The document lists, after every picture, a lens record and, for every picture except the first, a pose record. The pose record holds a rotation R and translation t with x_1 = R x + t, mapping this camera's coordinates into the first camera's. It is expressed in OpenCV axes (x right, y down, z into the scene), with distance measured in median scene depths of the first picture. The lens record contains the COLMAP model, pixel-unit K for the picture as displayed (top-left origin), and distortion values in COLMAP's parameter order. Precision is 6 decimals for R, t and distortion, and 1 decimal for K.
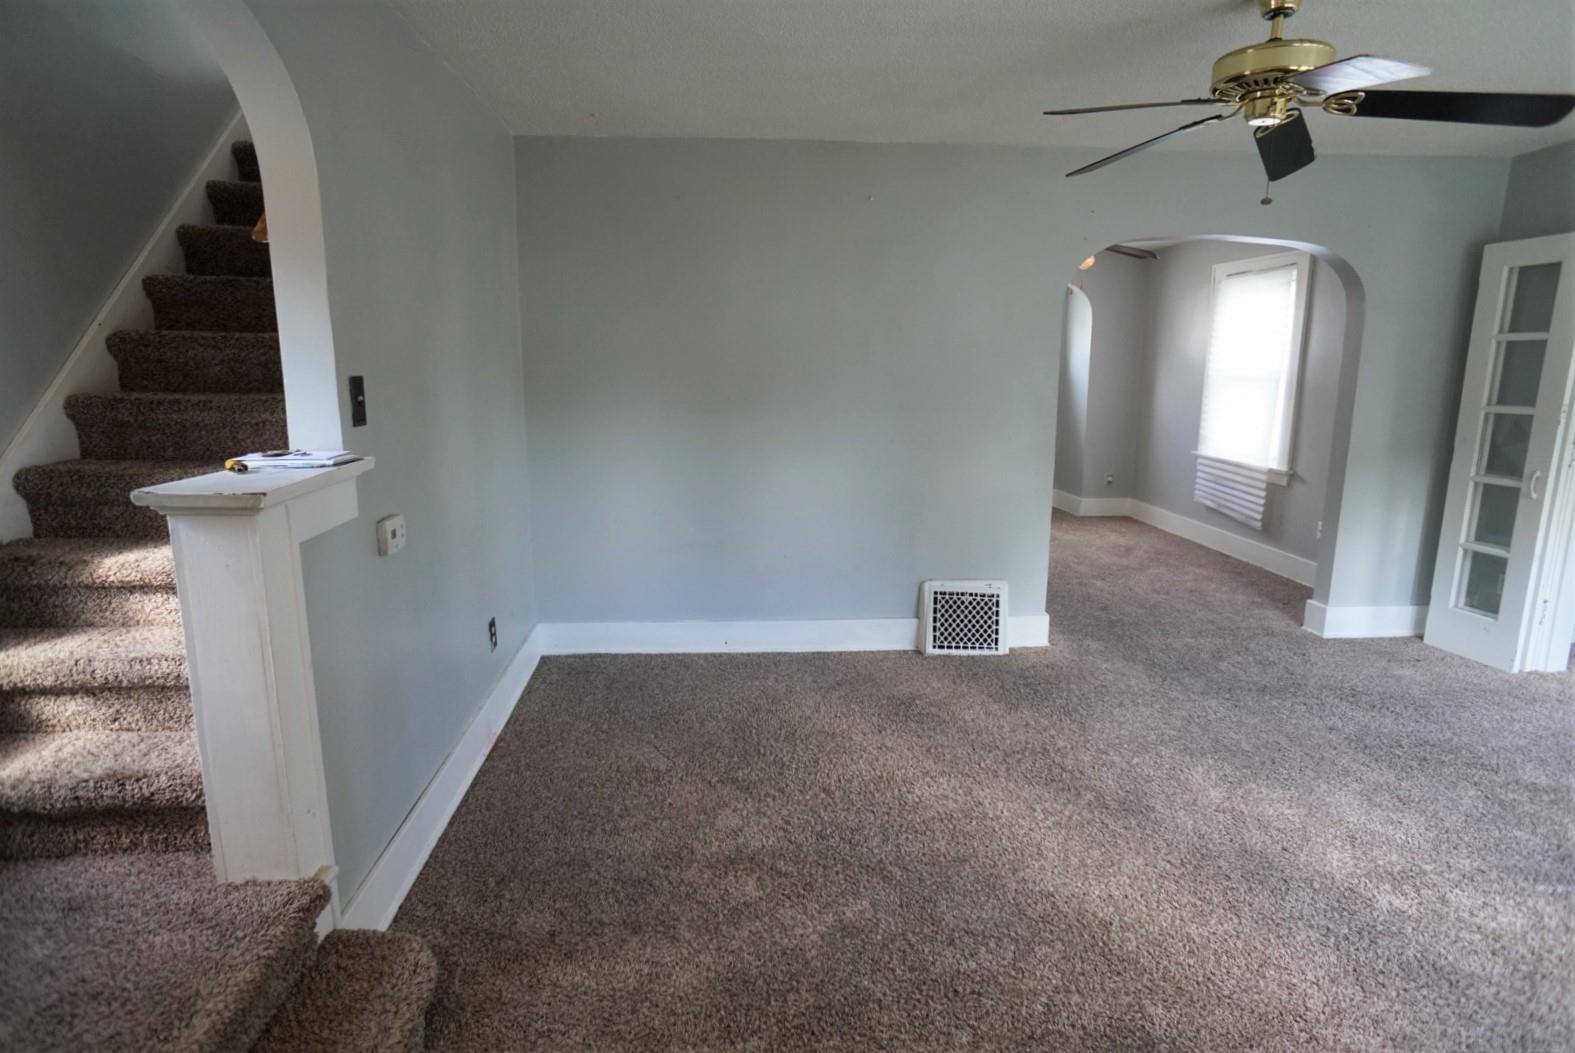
lens RADIAL K [[894.2, 0, 790.8], [0, 894.2, 534.0], [0, 0, 1]] dist [-0.048570, 0.014003]
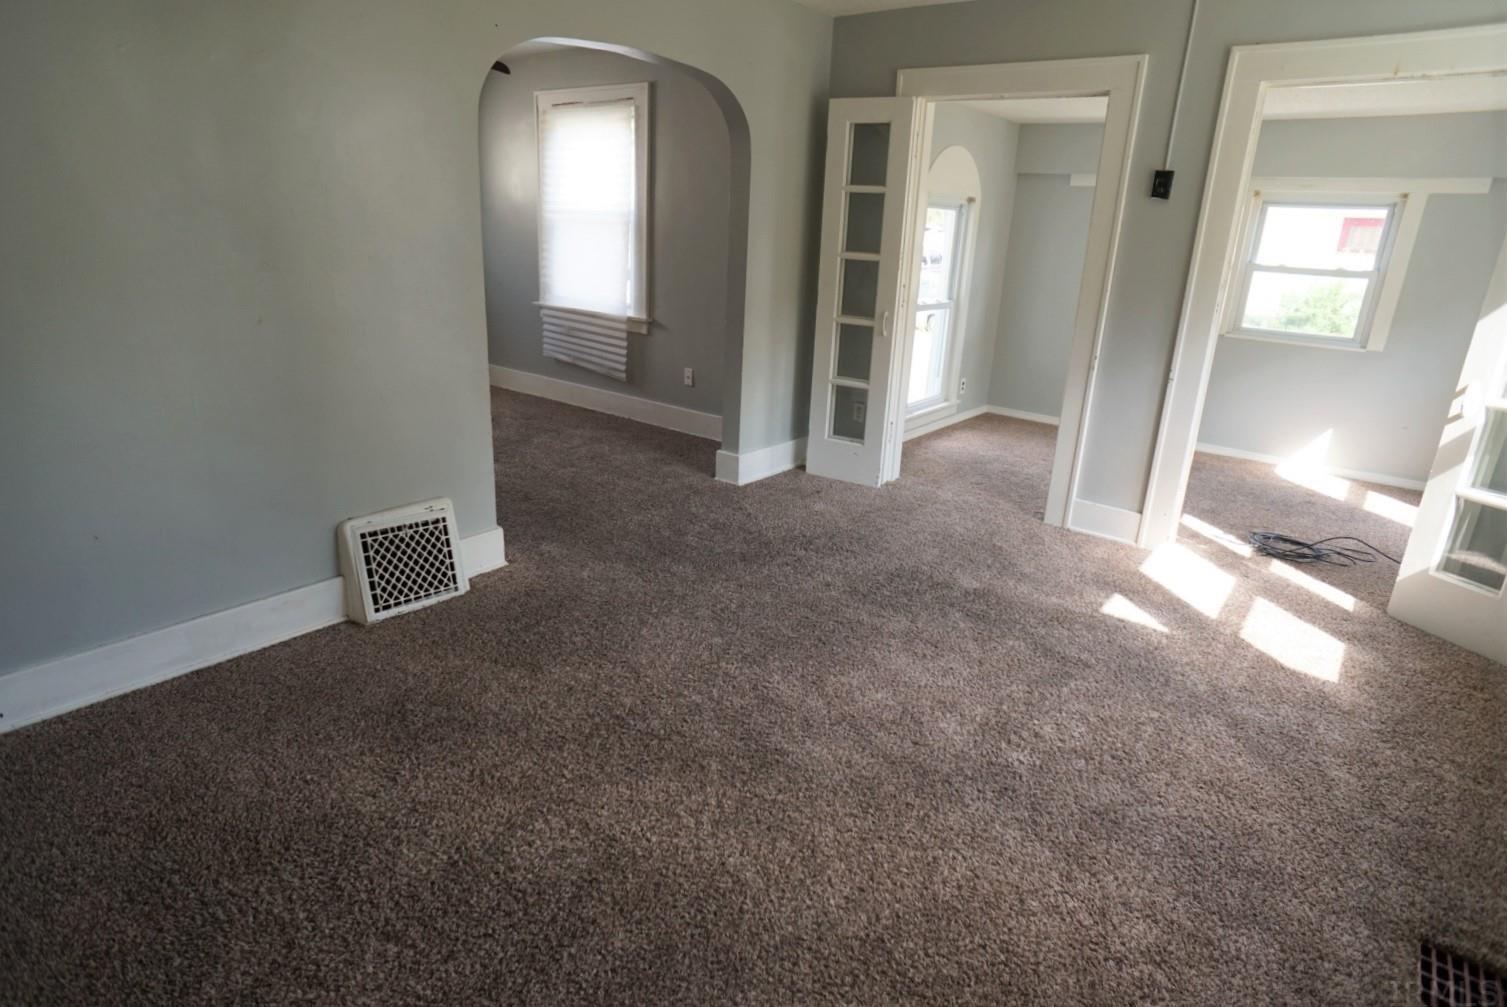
lens RADIAL K [[855.6, 0, 753.0], [0, 855.6, 492.1], [0, 0, 1]] dist [-0.048570, 0.014003]
pose [[0.672831, -0.203044, 0.711387, -0.097730], [0.100189, 0.977748, 0.184310, -0.059420], [-0.732980, -0.052736, 0.678203, 0.325770]]
